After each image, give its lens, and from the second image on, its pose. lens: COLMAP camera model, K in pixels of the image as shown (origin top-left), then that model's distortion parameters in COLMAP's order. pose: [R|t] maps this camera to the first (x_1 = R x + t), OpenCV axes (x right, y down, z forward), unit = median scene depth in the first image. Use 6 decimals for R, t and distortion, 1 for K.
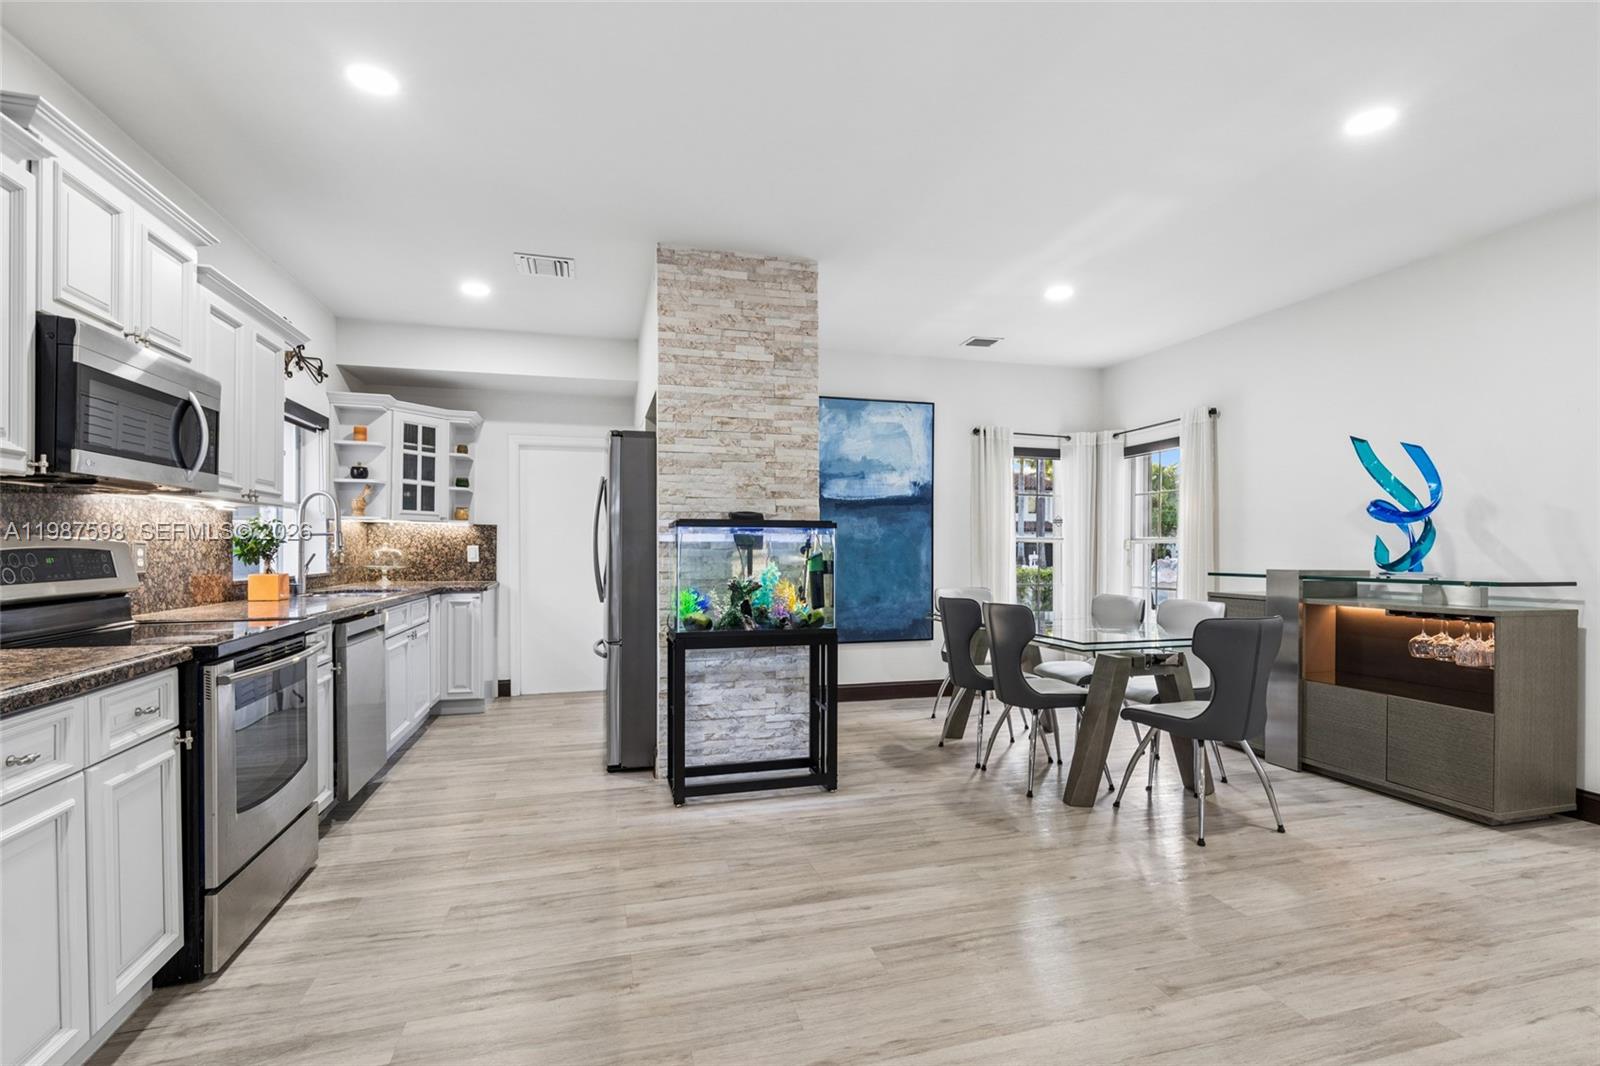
lens RADIAL K [[746.5, 0, 807.8], [0, 746.5, 546.4], [0, 0, 1]] dist [-0.009133, 0.006407]
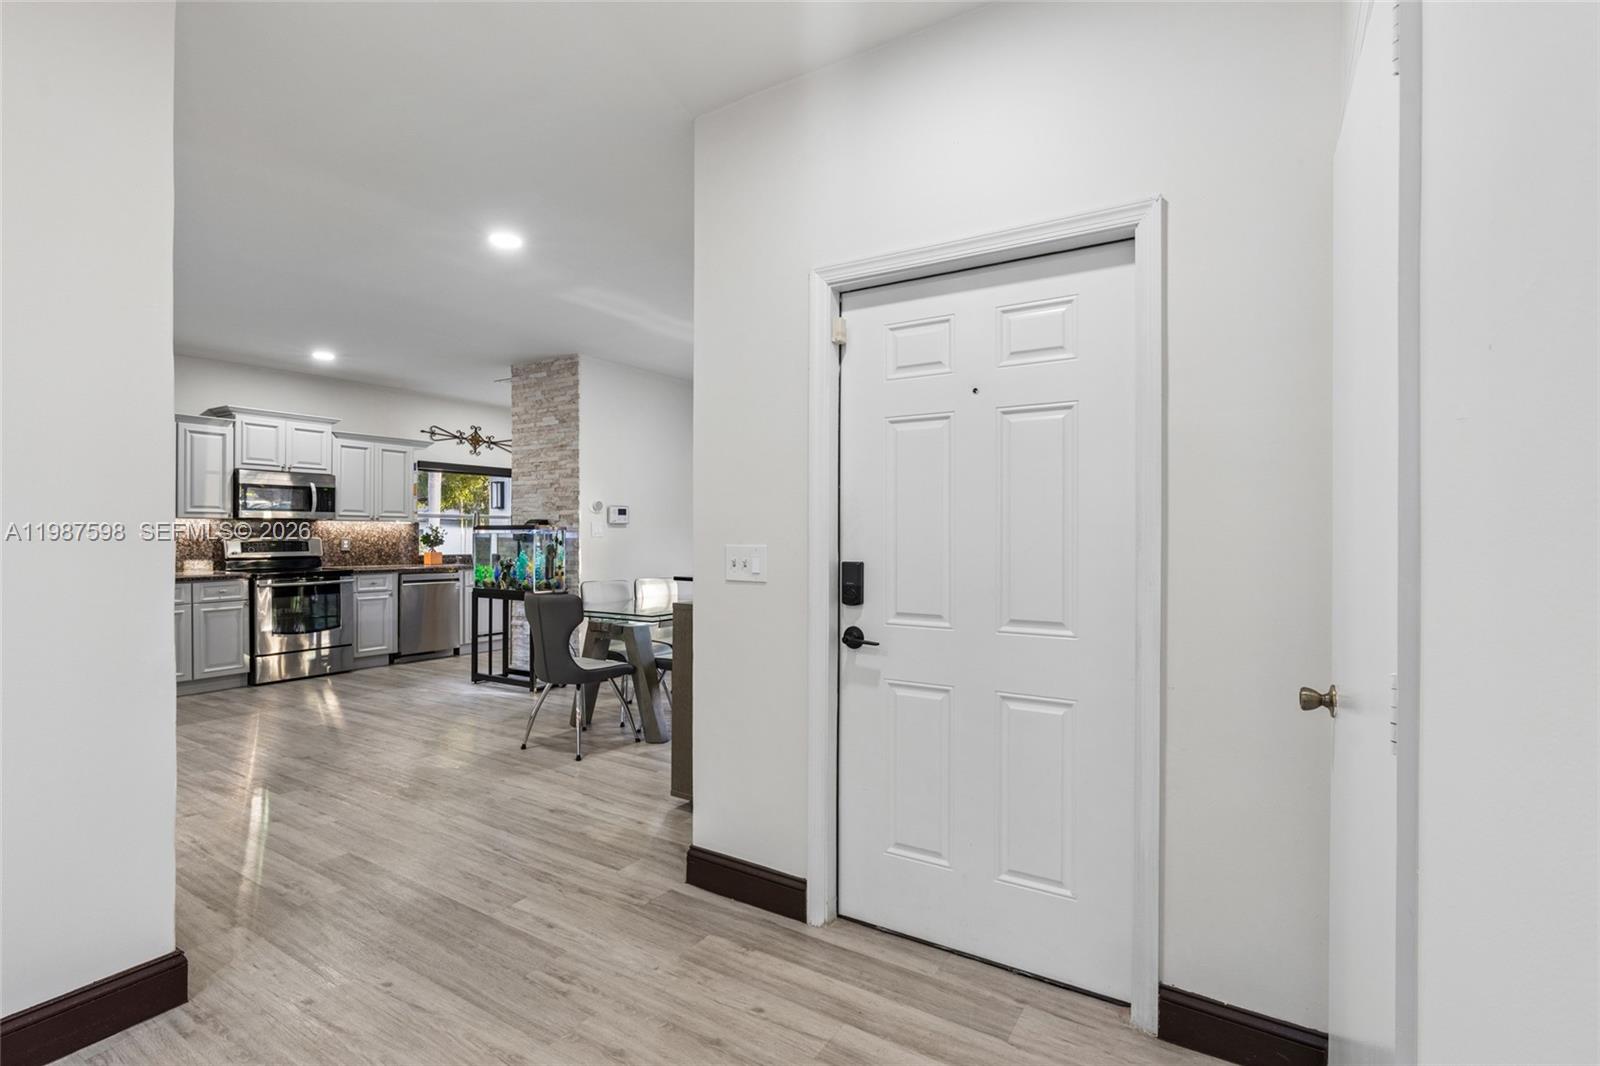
lens RADIAL K [[746.5, 0, 807.7], [0, 746.5, 536.4], [0, 0, 1]] dist [-0.009133, 0.006407]
pose [[0.669315, 0.001288, -0.742978, 1.497619], [0.000260, 0.999998, 0.001968, -0.011506], [0.742979, -0.001510, 0.669313, 0.333409]]
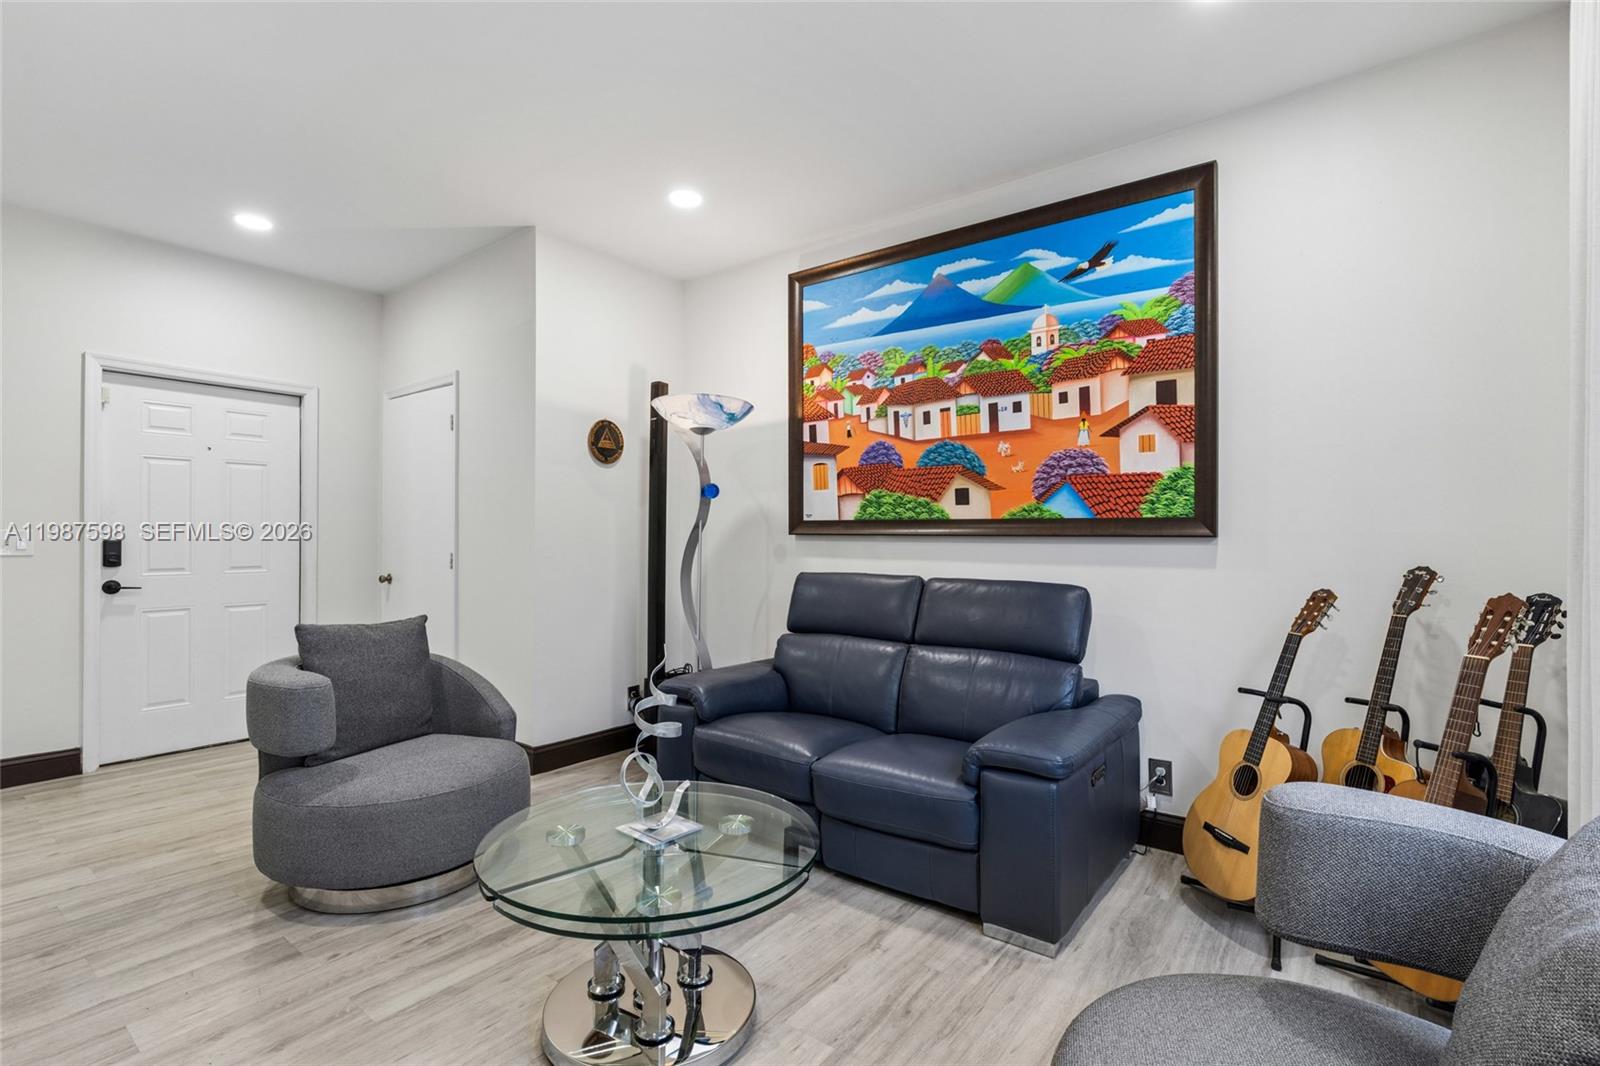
lens RADIAL K [[728.9, 0, 802.5], [0, 728.9, 532.0], [0, 0, 1]] dist [-0.005352, -0.001156]
pose [[0.802763, 0.003131, 0.596290, 1.226583], [0.000869, 0.999979, -0.006421, 0.007316], [-0.596298, 0.005673, 0.802743, -0.547116]]
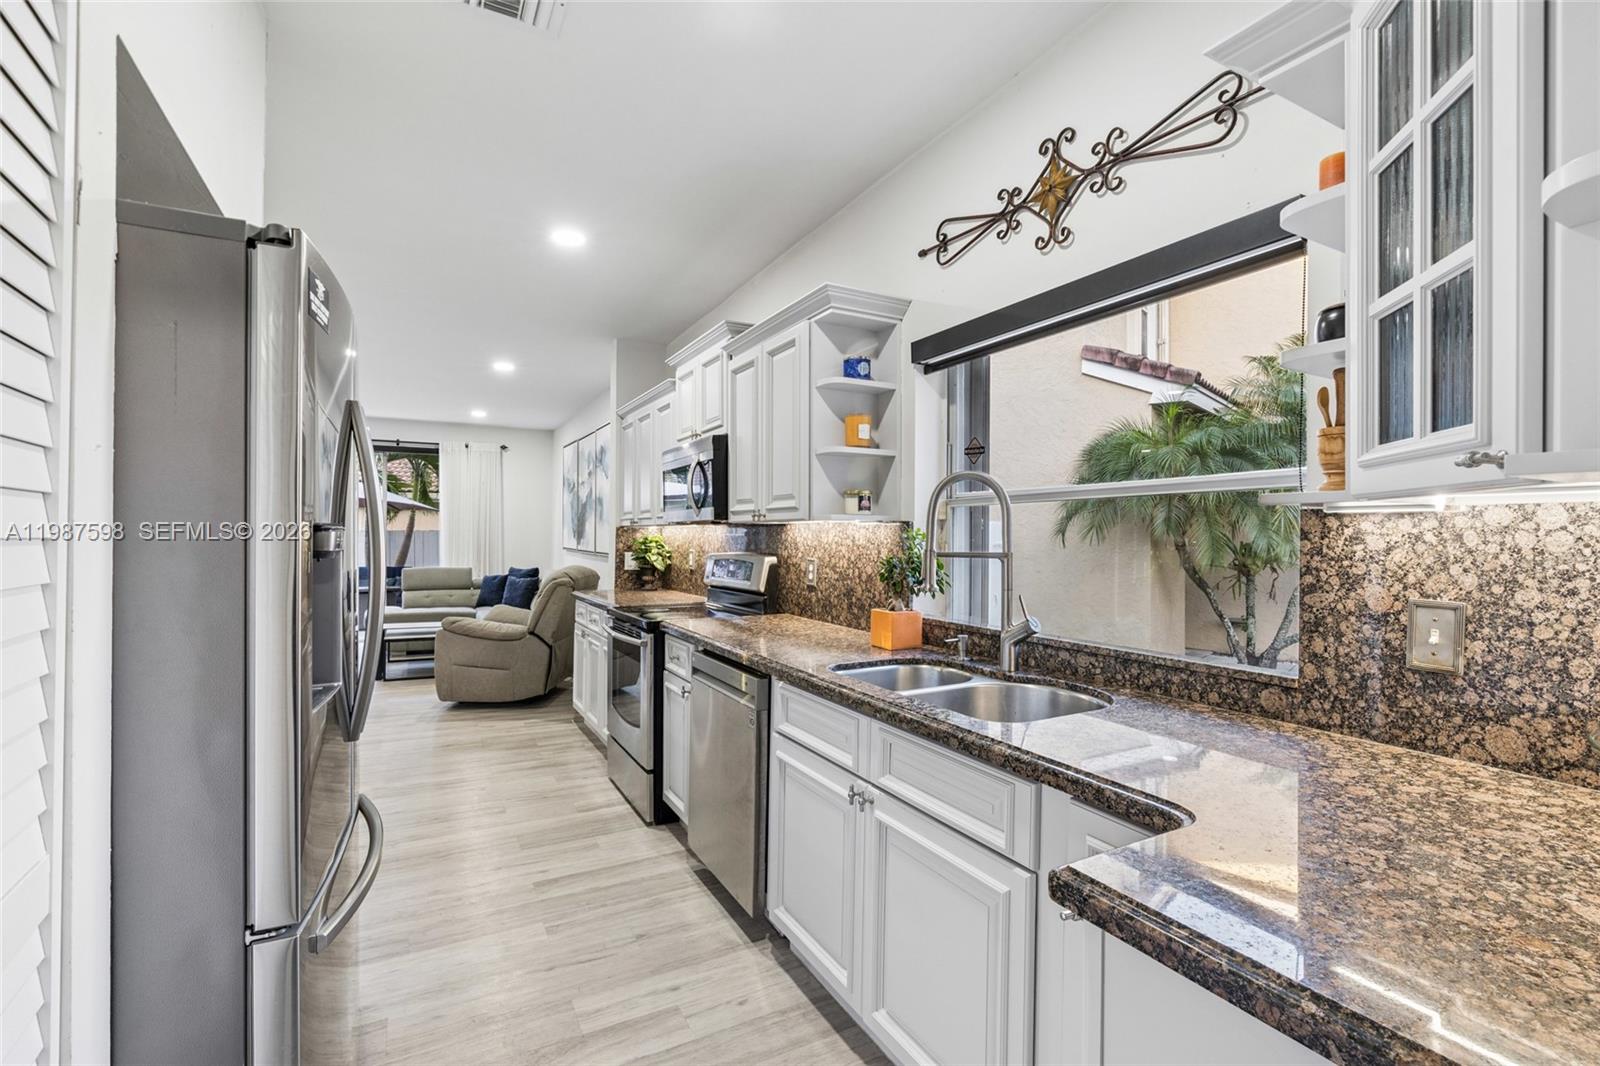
lens RADIAL K [[728.9, 0, 788.2], [0, 728.9, 524.5], [0, 0, 1]] dist [-0.005352, -0.001156]
pose [[-0.979219, -0.010460, -0.202534, -0.447132], [-0.007096, 0.999825, -0.017329, -0.029432], [0.202679, -0.015532, -0.979122, 1.541810]]
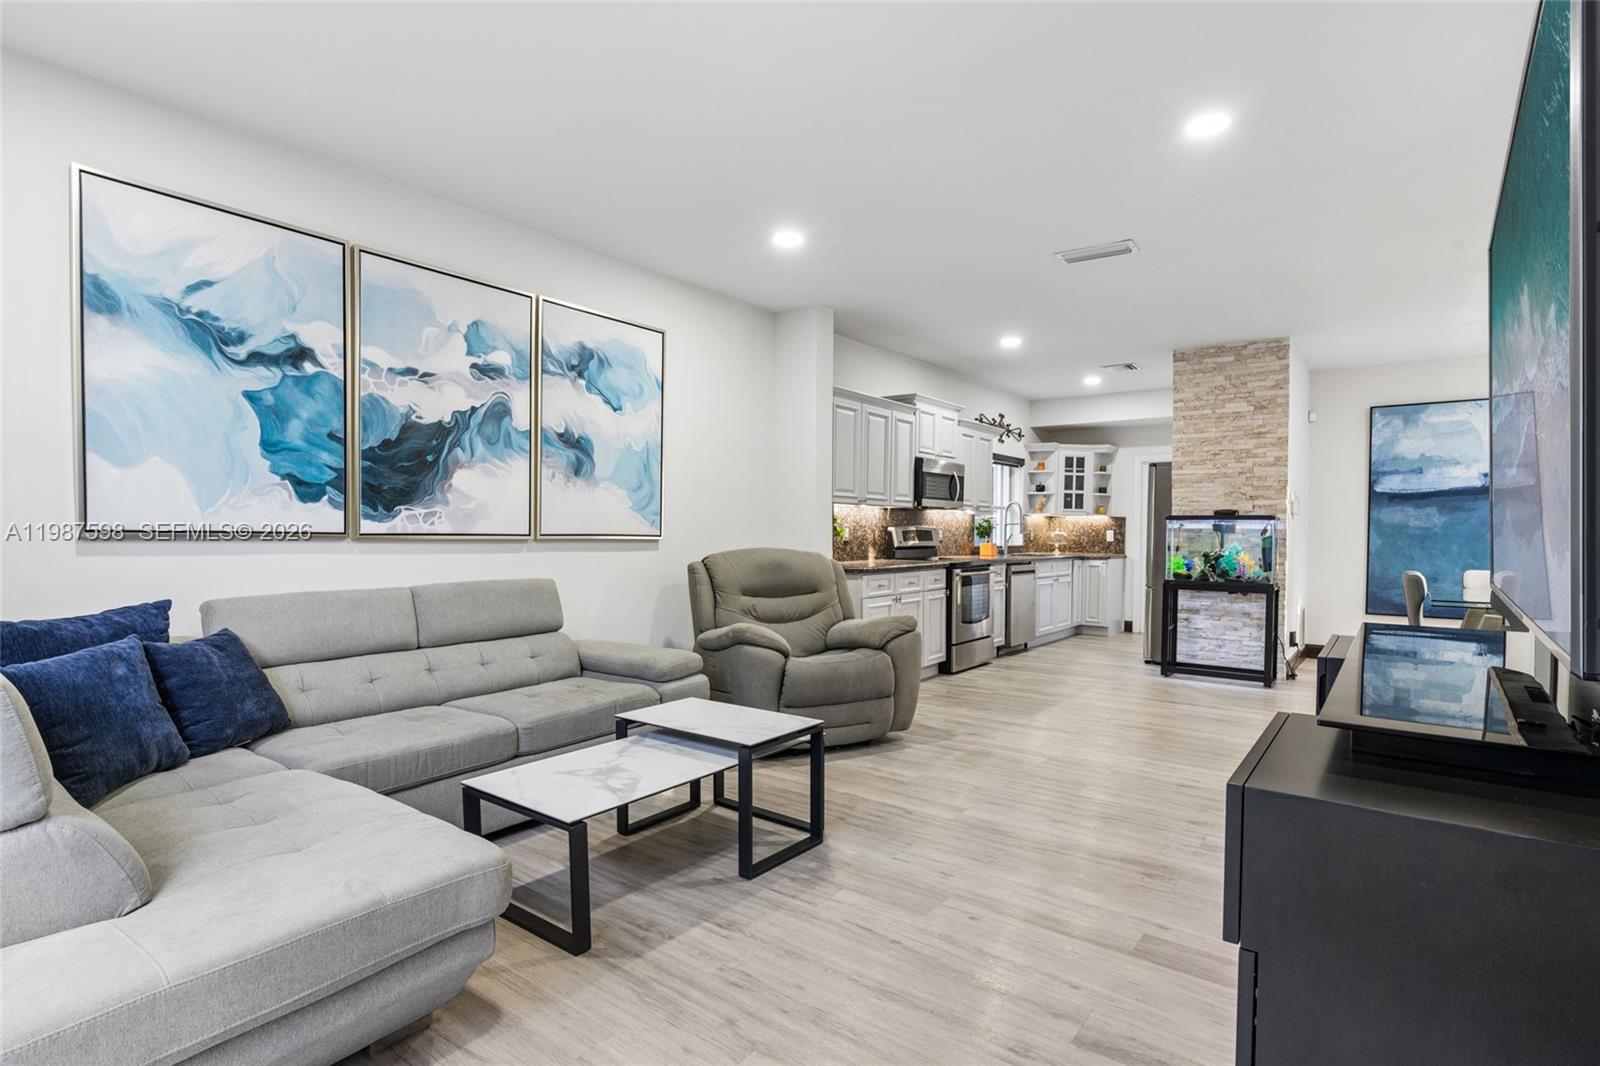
lens RADIAL K [[785.2, 0, 805.6], [0, 785.2, 550.3], [0, 0, 1]] dist [-0.002435, 0.001270]
pose [[0.597108, 0.024790, -0.801778, 0.705828], [-0.007001, 0.999645, 0.025694, 0.003860], [0.802131, -0.009729, 0.597069, -0.701254]]
